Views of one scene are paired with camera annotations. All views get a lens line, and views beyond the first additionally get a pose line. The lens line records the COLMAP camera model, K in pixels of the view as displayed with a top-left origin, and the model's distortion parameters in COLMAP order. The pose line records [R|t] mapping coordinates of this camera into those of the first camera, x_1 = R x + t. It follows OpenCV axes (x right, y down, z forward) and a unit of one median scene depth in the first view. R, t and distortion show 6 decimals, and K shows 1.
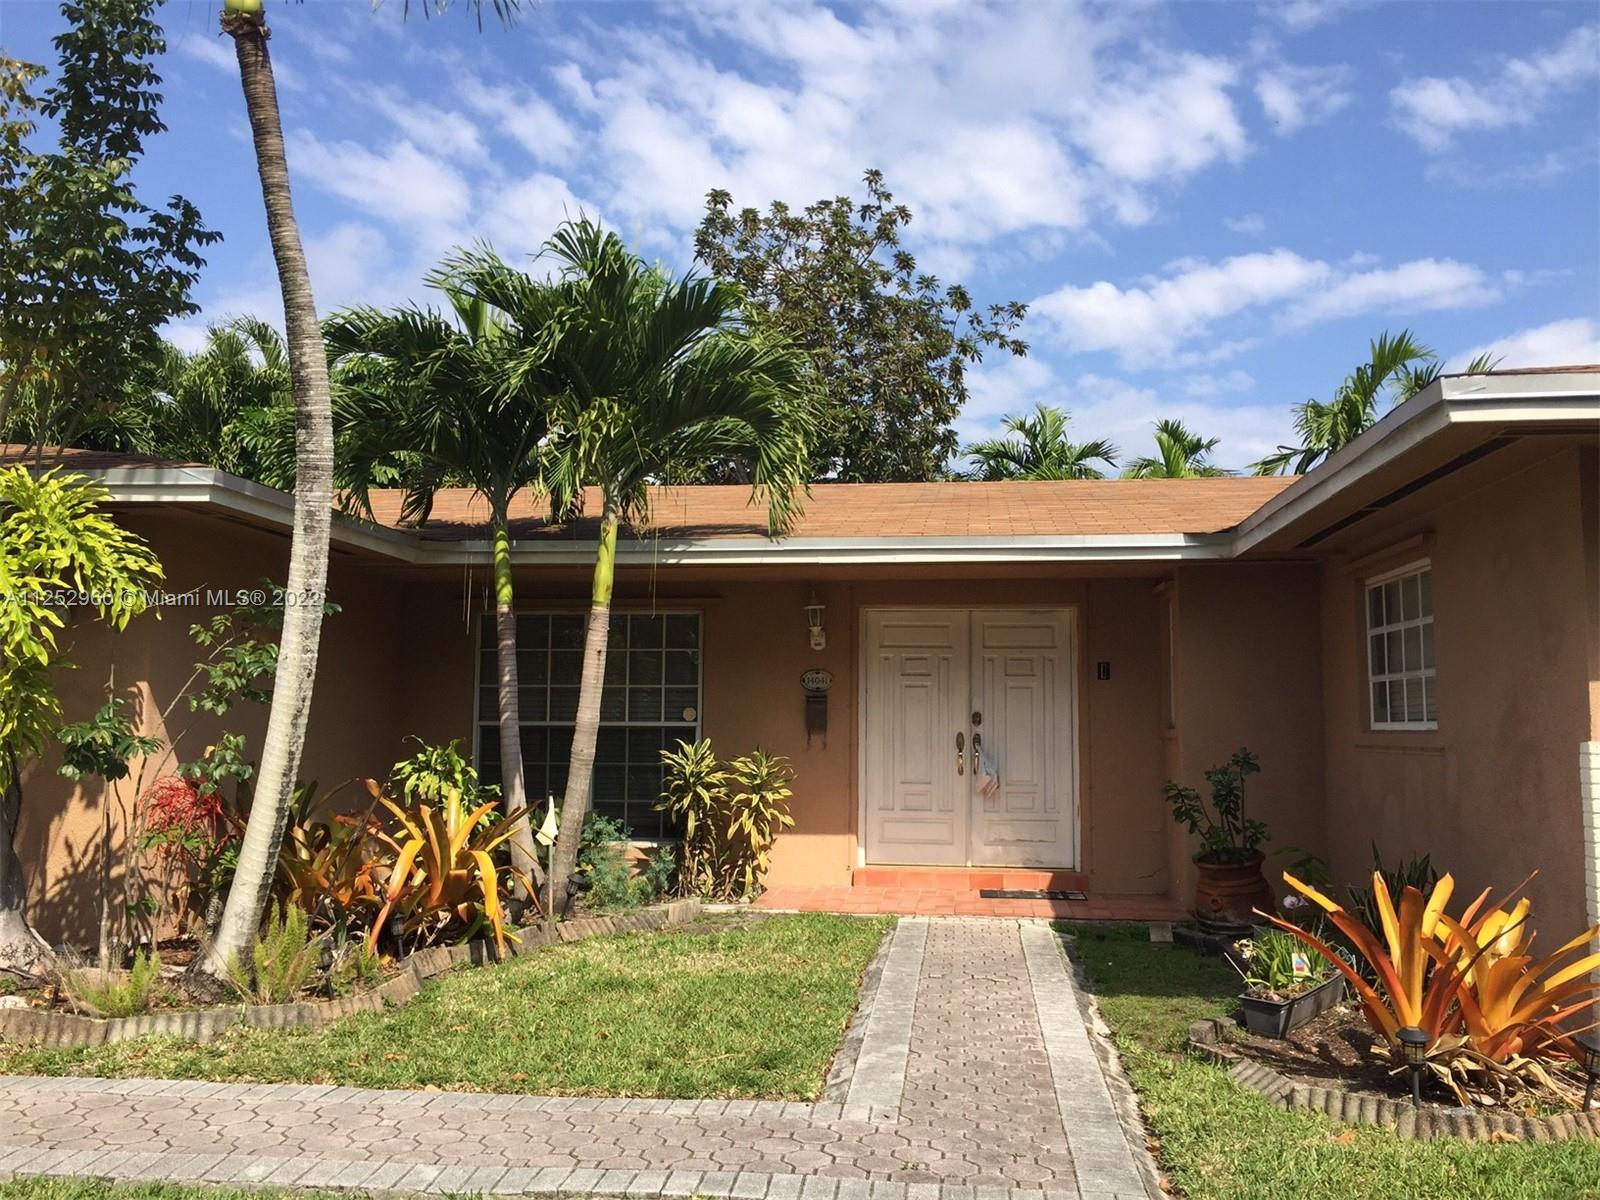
lens RADIAL K [[1390.2, 0, 795.6], [0, 1390.2, 606.6], [0, 0, 1]] dist [0.049054, -0.027869]
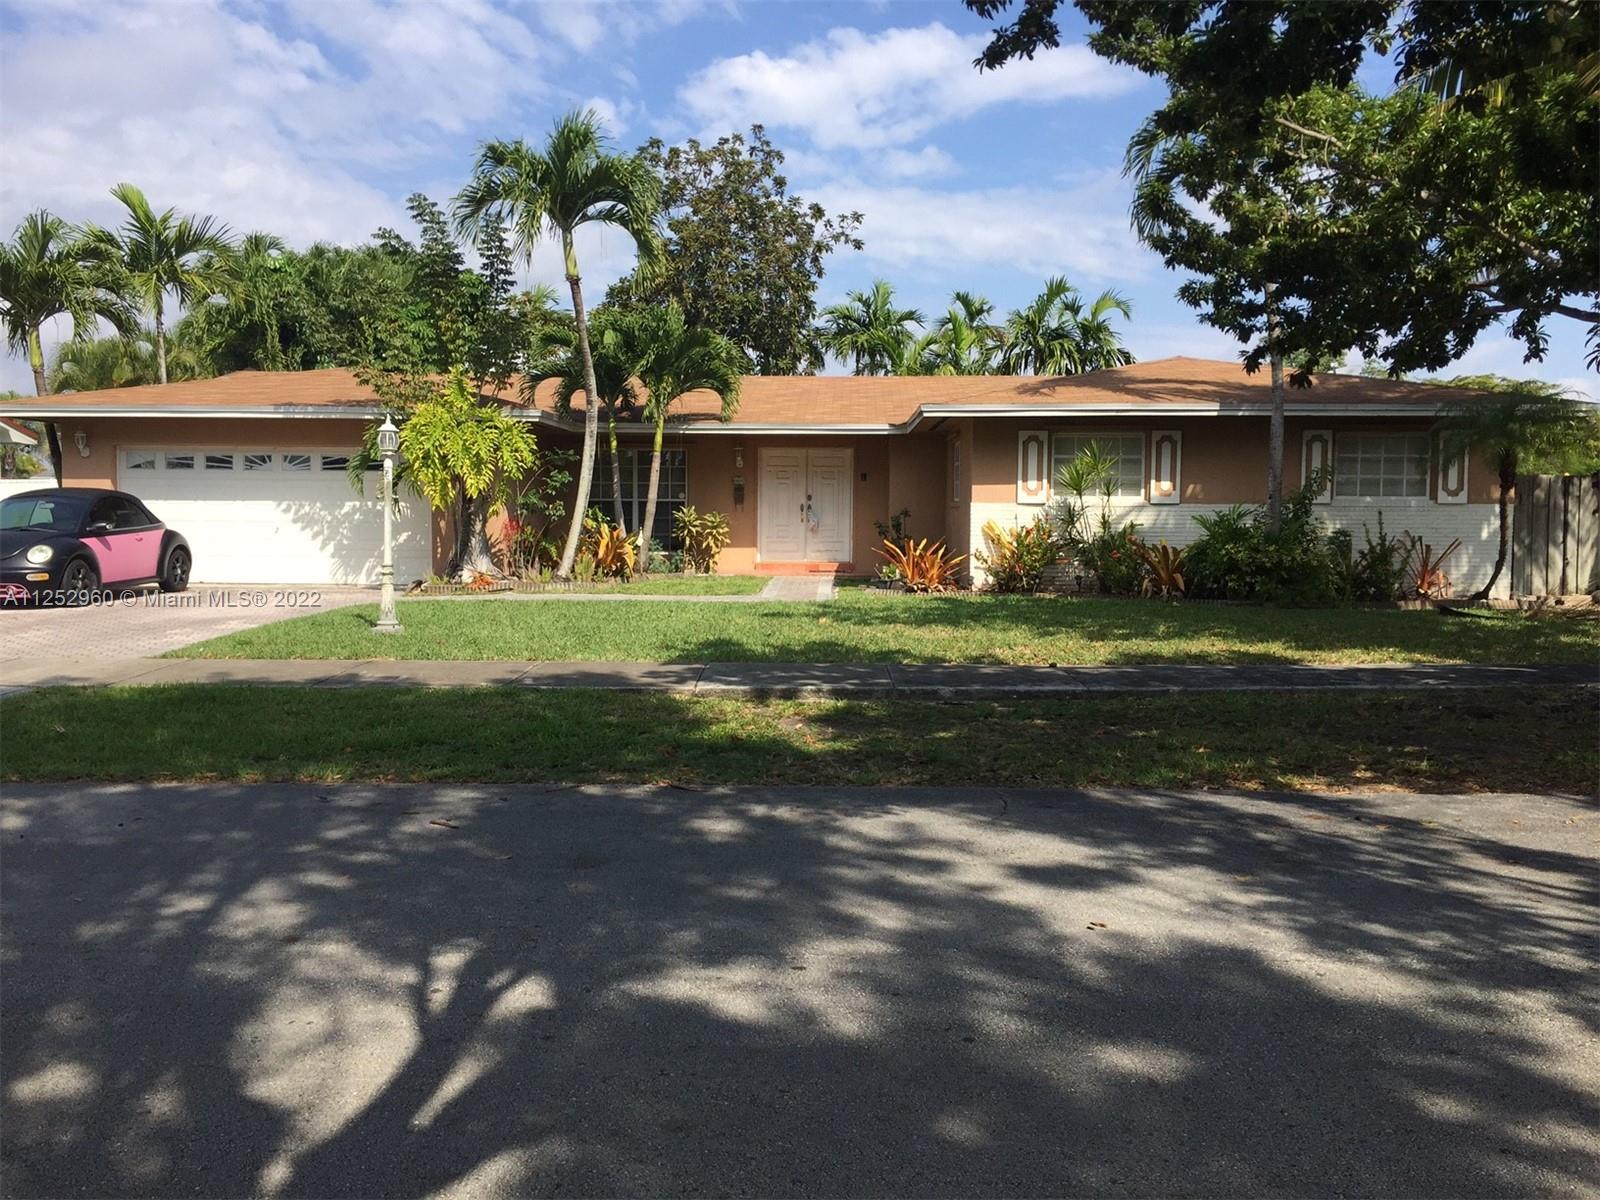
lens RADIAL K [[1390.2, 0, 793.4], [0, 1390.2, 611.3], [0, 0, 1]] dist [0.049054, -0.027869]
pose [[0.996125, -0.006814, 0.087685, -0.095179], [-0.007070, 0.987563, 0.157065, -0.091611], [-0.087665, -0.157077, 0.983688, -1.247986]]
